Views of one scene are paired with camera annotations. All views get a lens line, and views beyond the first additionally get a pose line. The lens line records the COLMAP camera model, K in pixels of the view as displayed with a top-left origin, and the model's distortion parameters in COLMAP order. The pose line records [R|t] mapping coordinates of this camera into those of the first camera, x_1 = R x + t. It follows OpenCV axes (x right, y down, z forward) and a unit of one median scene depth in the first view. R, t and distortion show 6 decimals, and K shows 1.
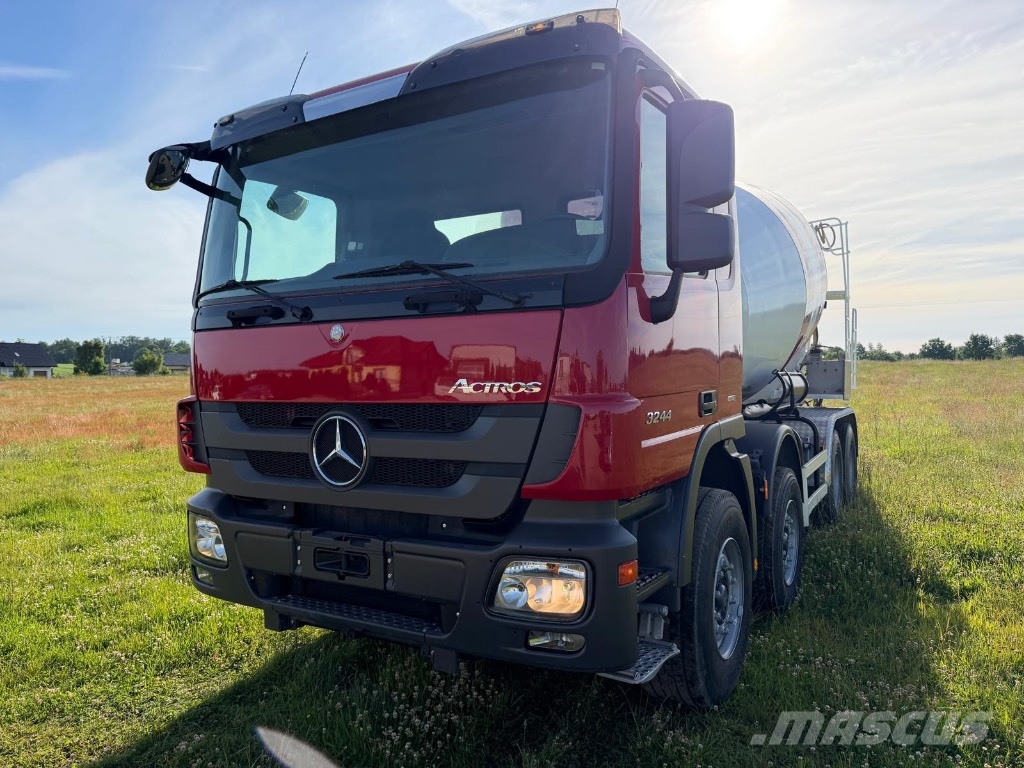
lens RADIAL K [[718.7, 0, 516.1], [0, 718.7, 386.5], [0, 0, 1]] dist [0.082181, -0.125722]
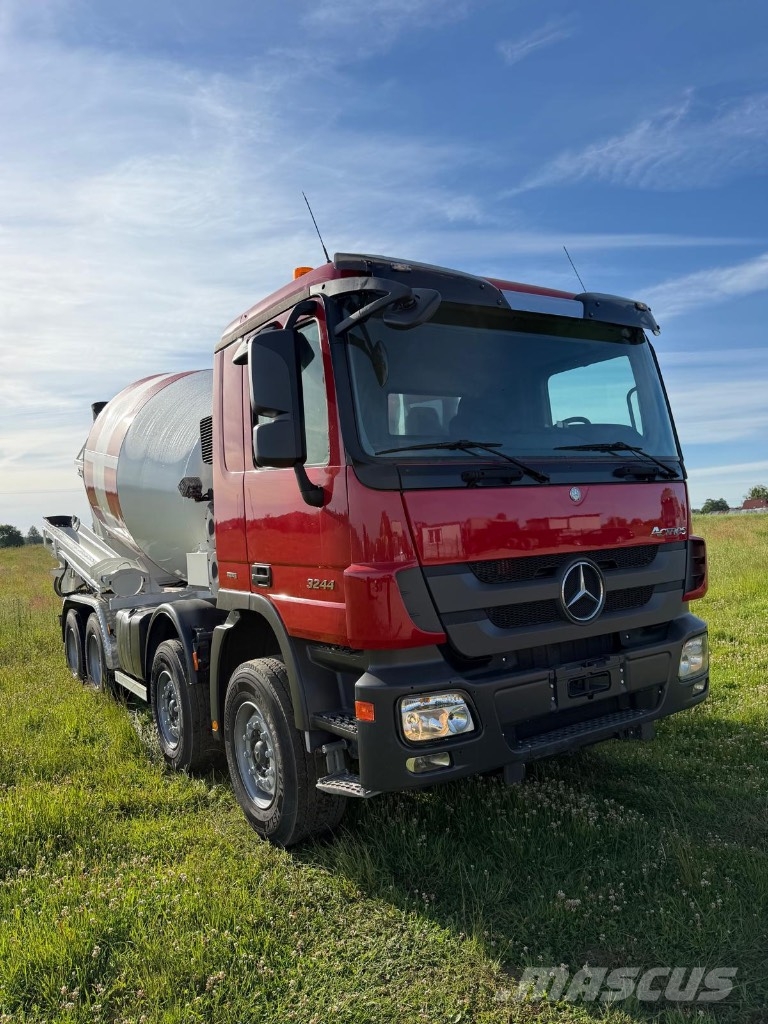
lens RADIAL K [[754.8, 0, 379.0], [0, 754.8, 511.0], [0, 0, 1]] dist [0.062362, -0.111827]
pose [[0.451186, 0.009956, 0.892374, -1.403354], [0.073611, 0.996115, -0.048331, -0.007693], [-0.889389, 0.087495, 0.448700, 0.662218]]
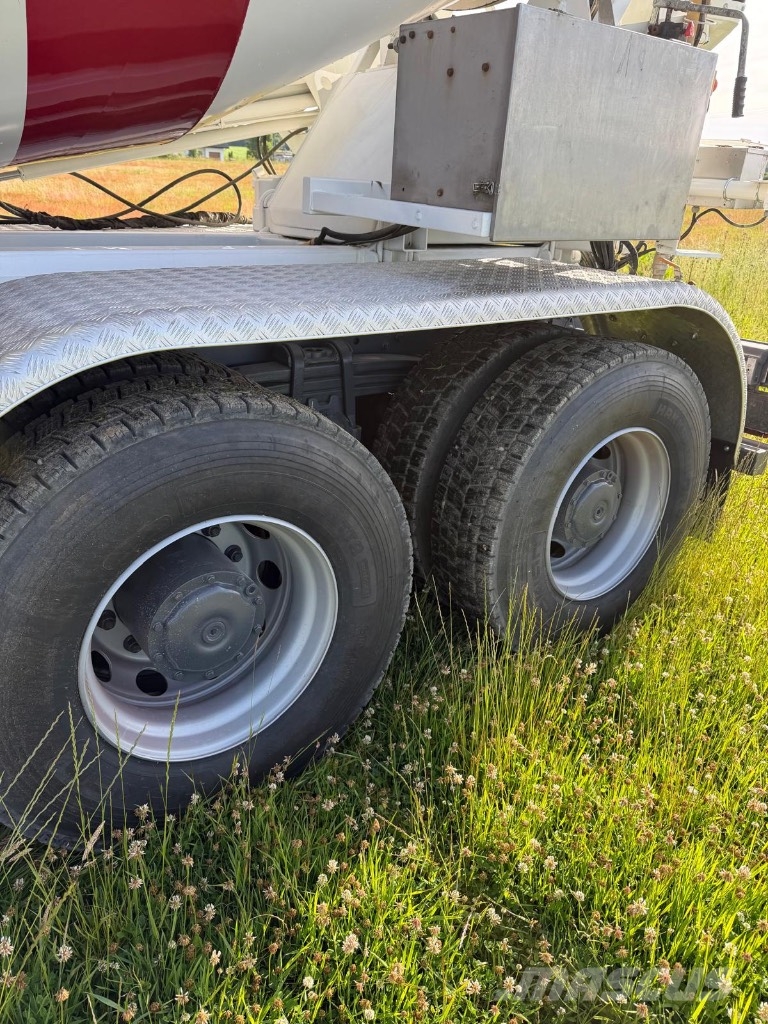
lens RADIAL K [[754.1, 0, 379.6], [0, 754.1, 515.6], [0, 0, 1]] dist [0.063684, -0.093520]
pose [[0.915960, 0.214261, -0.339278, 1.247741], [-0.065097, 0.913653, 0.401248, 0.013616], [0.395955, -0.345442, 0.850817, 1.920275]]
